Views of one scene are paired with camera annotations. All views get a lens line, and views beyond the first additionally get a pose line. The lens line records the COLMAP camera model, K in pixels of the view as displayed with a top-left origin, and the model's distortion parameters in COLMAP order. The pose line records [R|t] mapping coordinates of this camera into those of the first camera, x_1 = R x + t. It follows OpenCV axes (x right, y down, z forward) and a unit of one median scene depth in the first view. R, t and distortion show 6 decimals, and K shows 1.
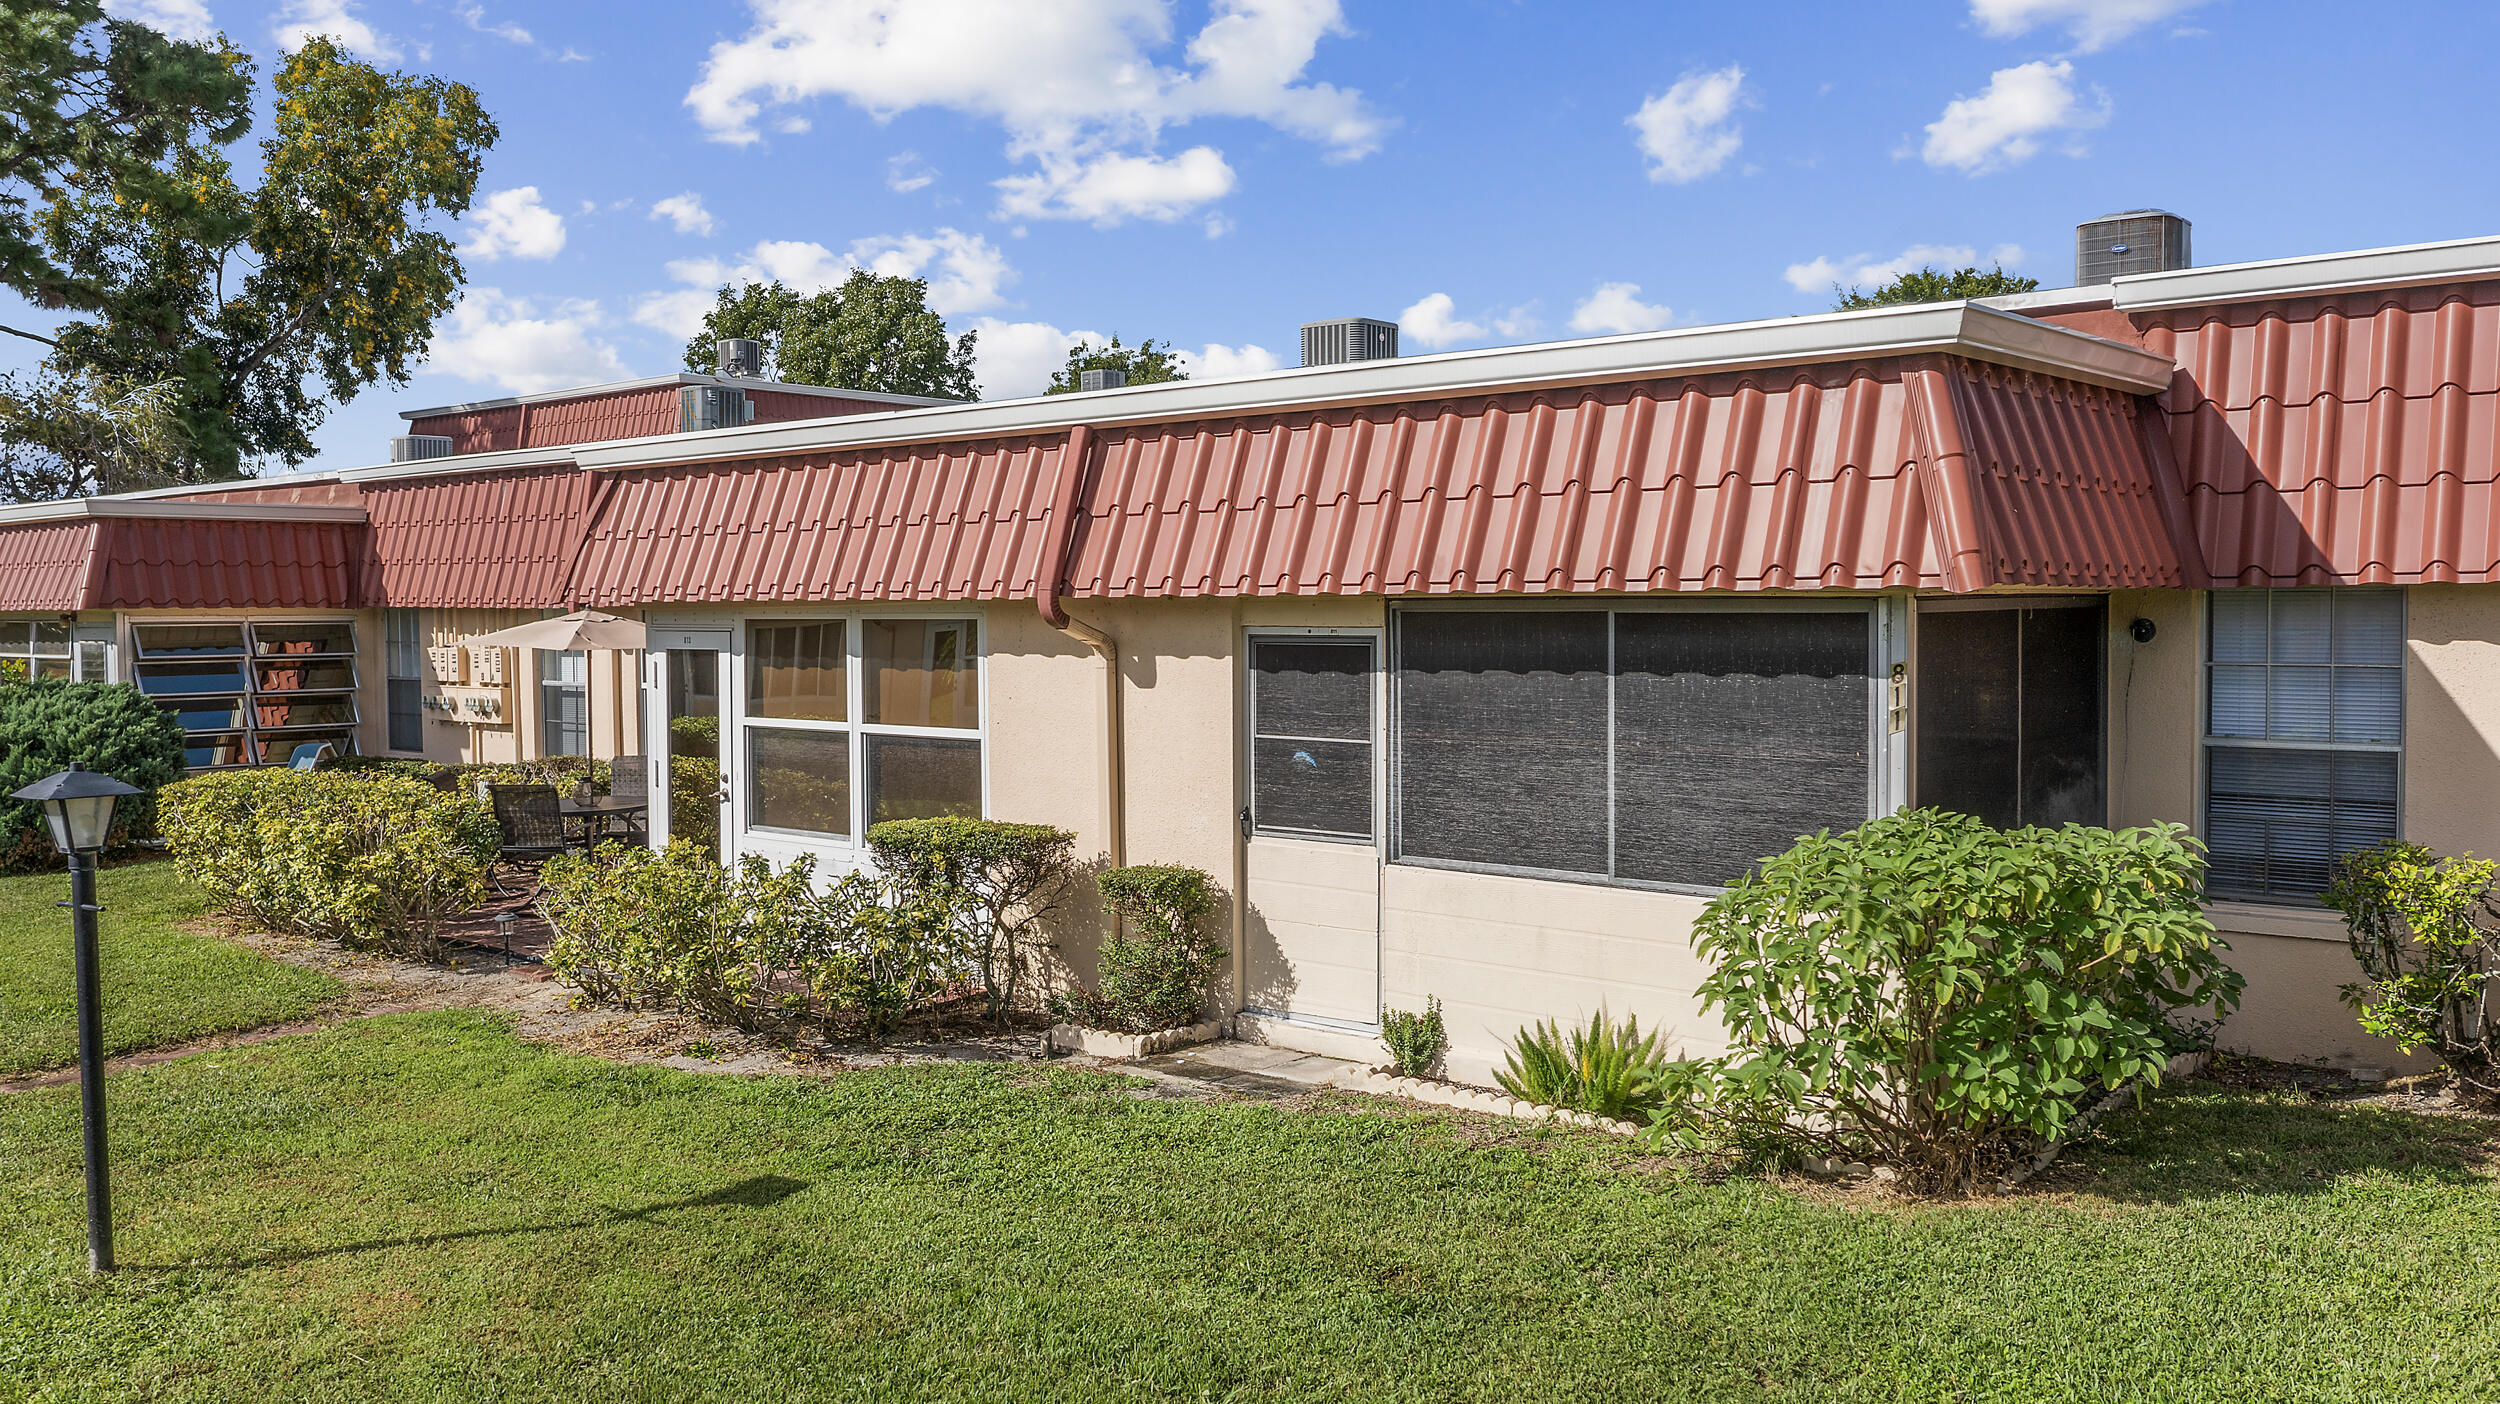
lens RADIAL K [[2074.3, 0, 1250.0], [0, 2074.3, 702.0], [0, 0, 1]] dist [0.000735, -0.000420]
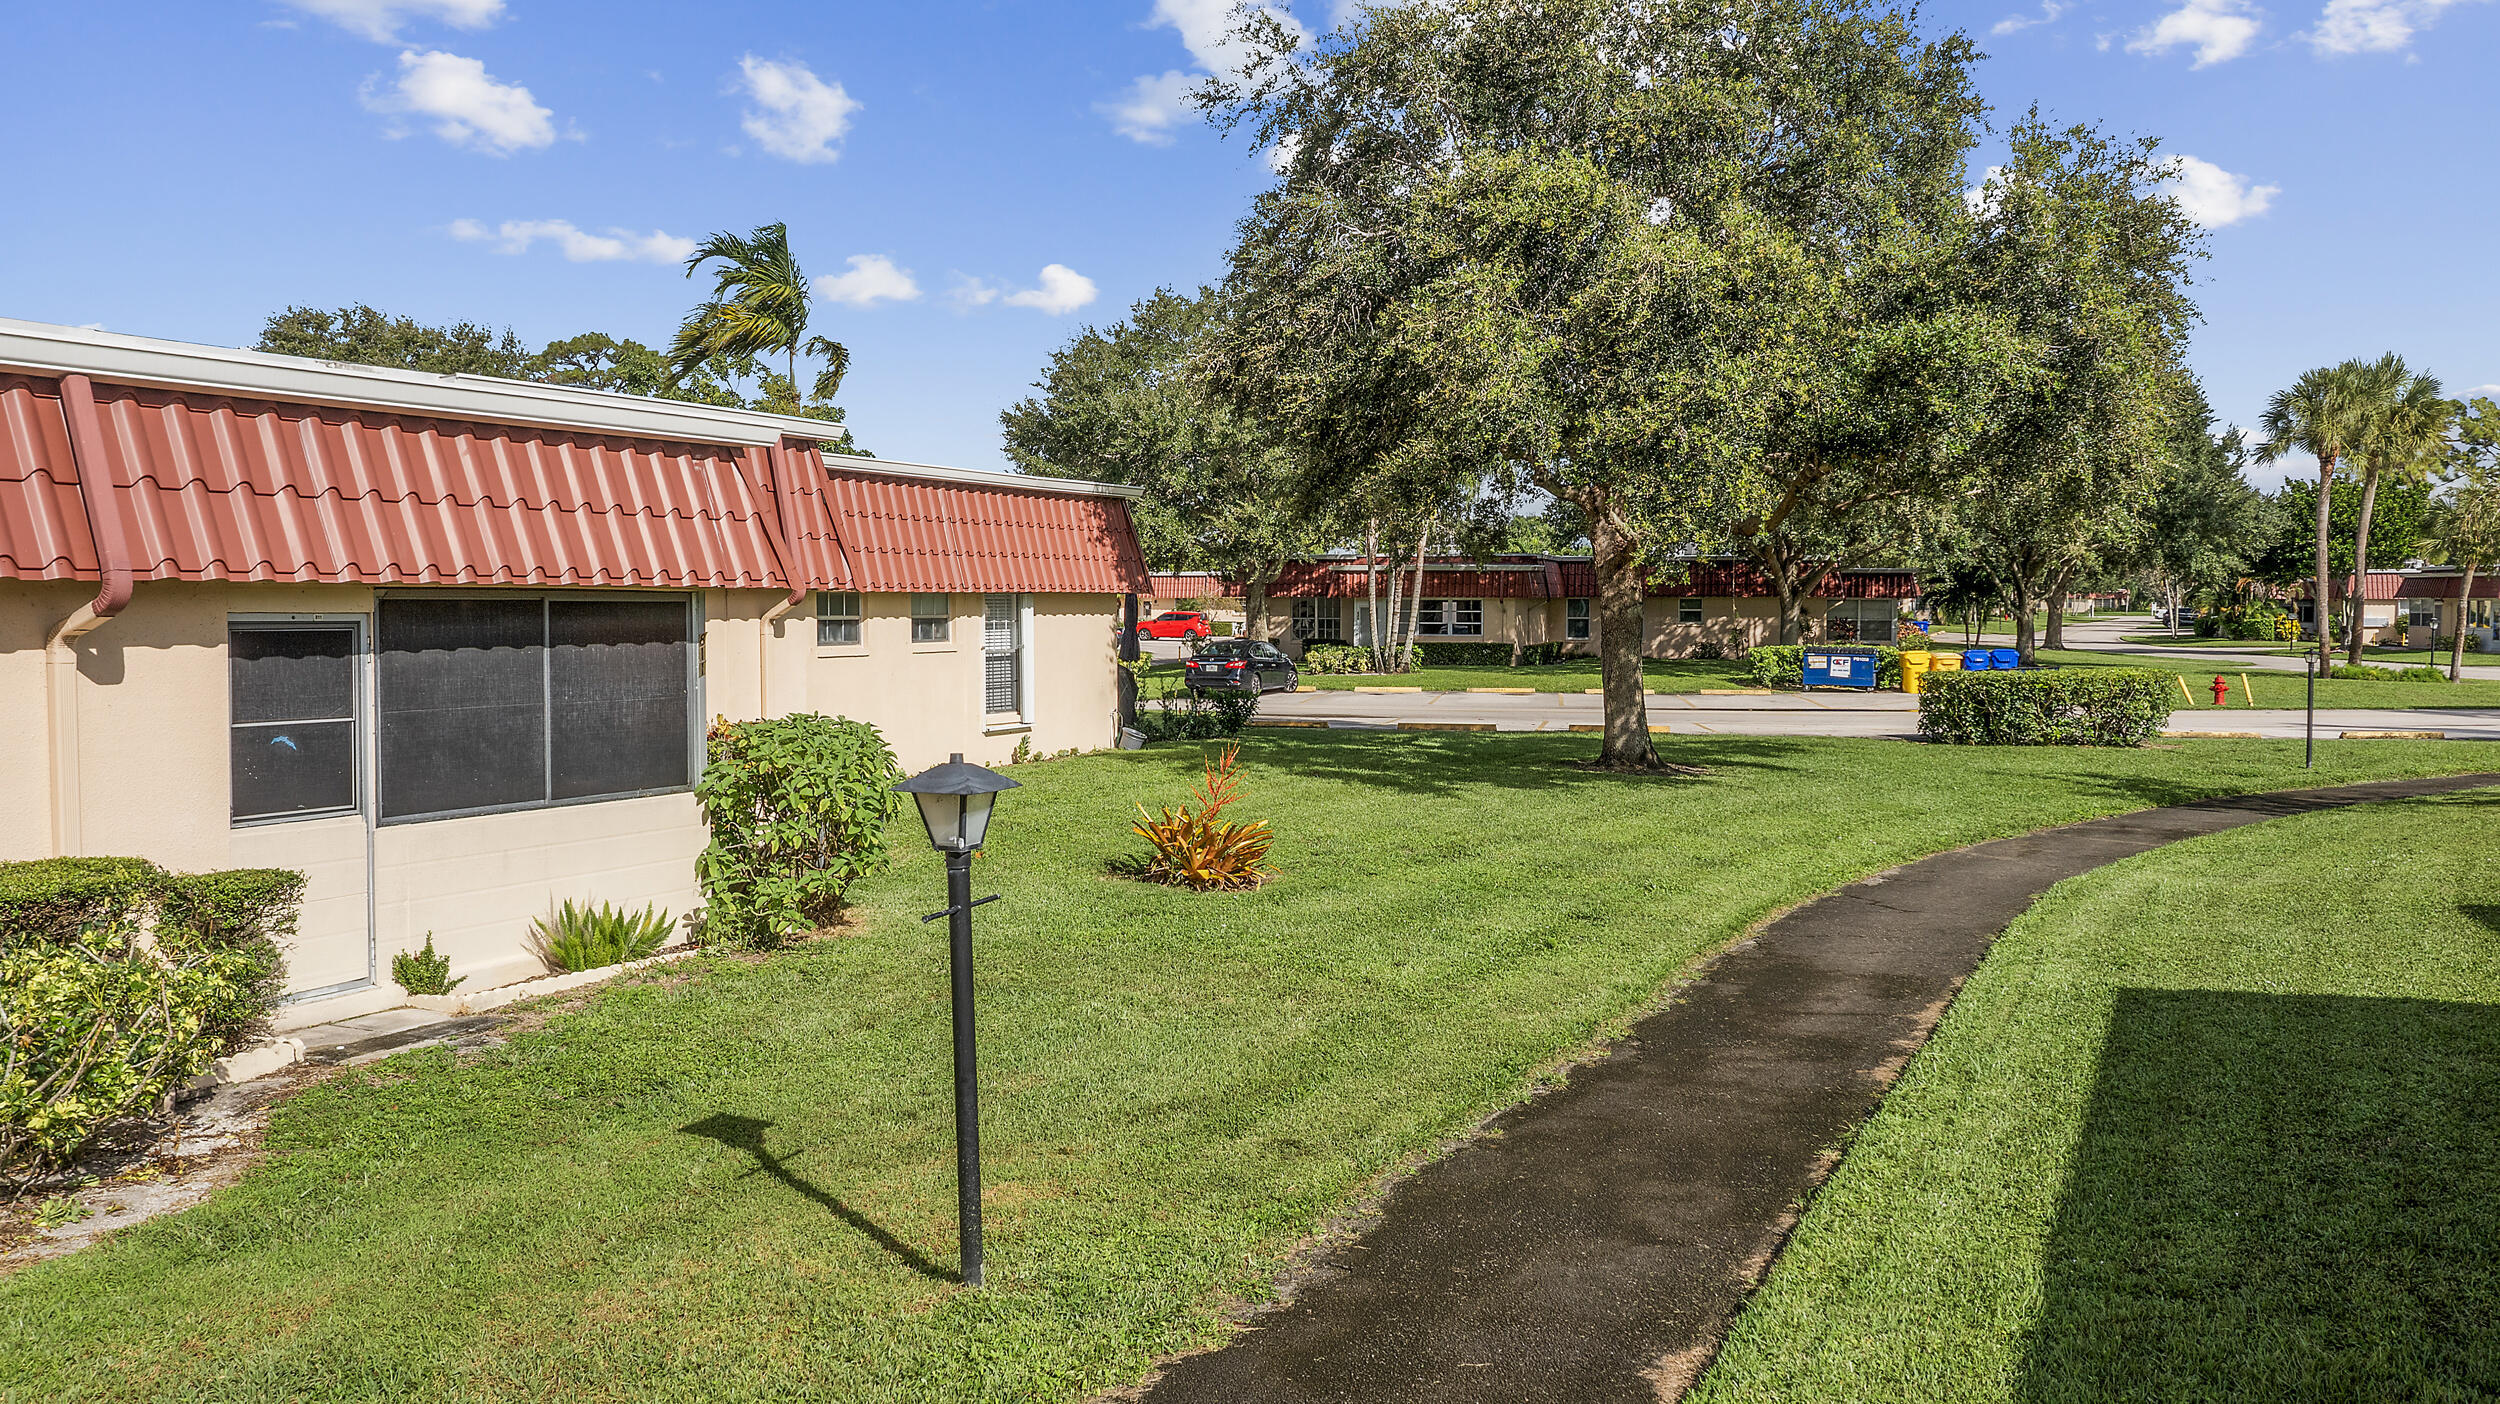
lens RADIAL K [[2074.3, 0, 1250.0], [0, 2074.3, 702.0], [0, 0, 1]] dist [0.000735, -0.000420]
pose [[-0.260326, -0.038036, 0.964771, -1.117533], [0.047234, 0.997526, 0.052073, -0.024024], [-0.964365, 0.059126, -0.257886, 0.829925]]
